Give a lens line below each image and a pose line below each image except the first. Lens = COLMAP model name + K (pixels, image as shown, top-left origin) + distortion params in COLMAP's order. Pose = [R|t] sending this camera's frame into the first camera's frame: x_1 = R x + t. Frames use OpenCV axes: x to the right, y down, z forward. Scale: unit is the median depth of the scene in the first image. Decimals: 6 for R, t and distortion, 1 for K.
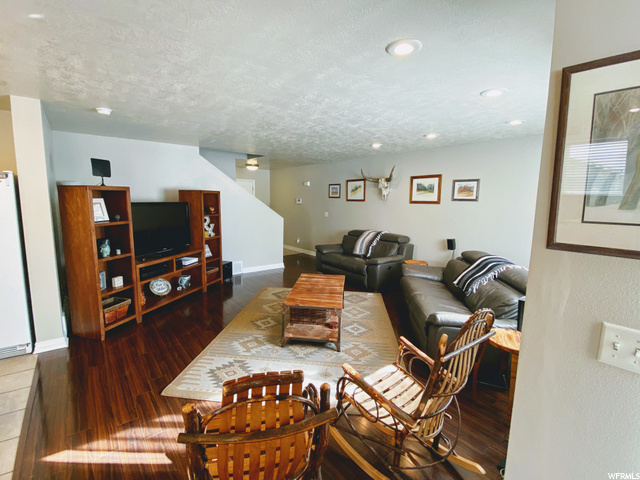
lens RADIAL K [[305.5, 0, 313.5], [0, 305.5, 234.5], [0, 0, 1]] dist [0.013811, -0.001941]
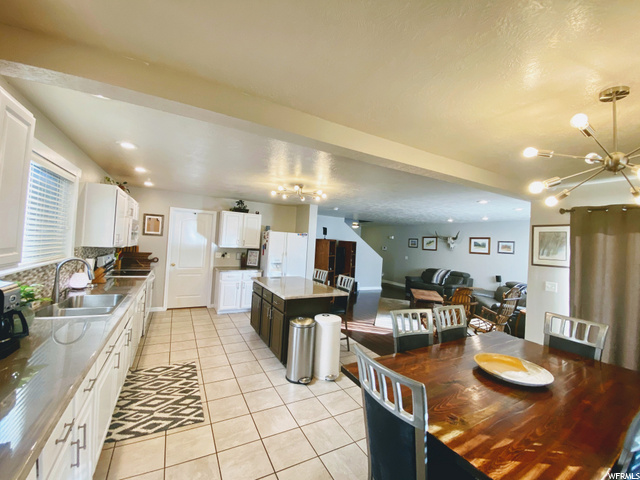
lens RADIAL K [[256.4, 0, 317.5], [0, 256.4, 233.2], [0, 0, 1]] dist [-0.012621, -0.001530]
pose [[0.984489, 0.037166, -0.171464, -0.274207], [-0.064128, 0.985910, -0.154498, 0.059094], [0.163306, 0.163097, 0.973001, -0.517743]]
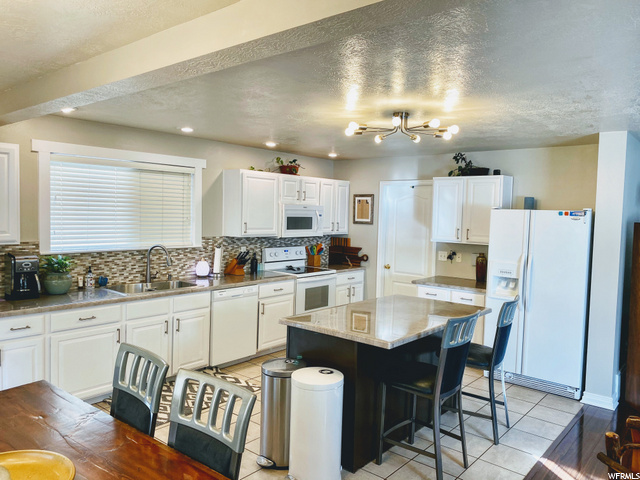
lens RADIAL K [[475.4, 0, 322.0], [0, 475.4, 240.9], [0, 0, 1]] dist [0.043611, -0.007179]
pose [[0.209077, 0.053368, -0.976442, 0.173271], [-0.141878, 0.989600, 0.023708, -0.009058], [0.967552, 0.133578, 0.214475, -0.068686]]
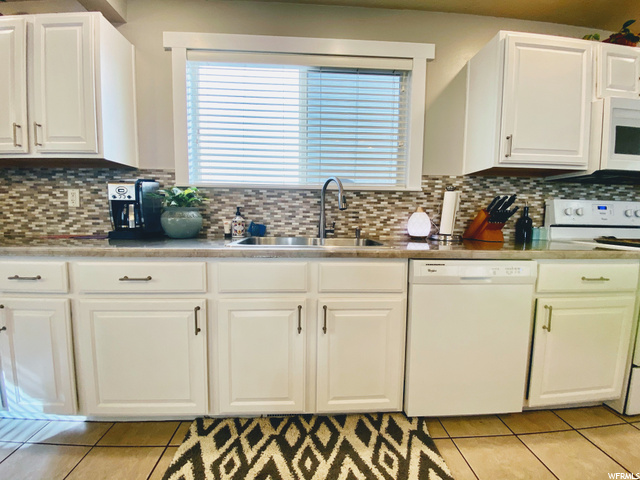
lens RADIAL K [[256.4, 0, 315.6], [0, 256.4, 238.5], [0, 0, 1]] dist [-0.012621, -0.001530]
pose [[-0.581740, 0.048028, -0.811956, -0.493260], [-0.112778, 0.983850, 0.138998, 0.091655], [0.805518, 0.172432, -0.566928, -0.009048]]
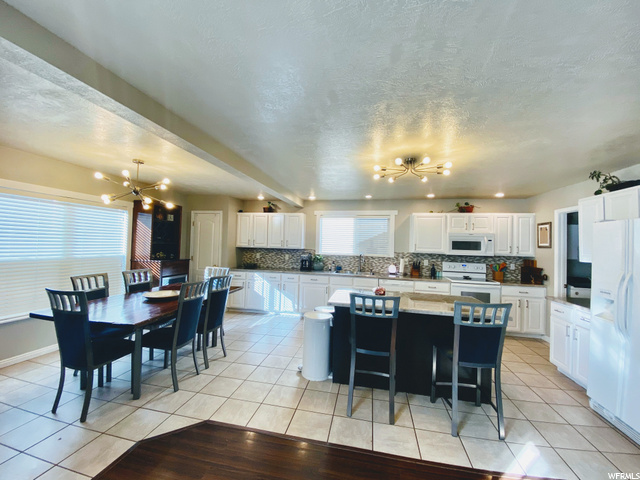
lens RADIAL K [[256.4, 0, 315.9], [0, 256.4, 238.0], [0, 0, 1]] dist [-0.012621, -0.001530]
pose [[-0.776225, -0.042992, -0.628988, 0.002623], [-0.110573, 0.991492, 0.068688, -0.044985], [0.620683, 0.122867, -0.774375, 0.462448]]
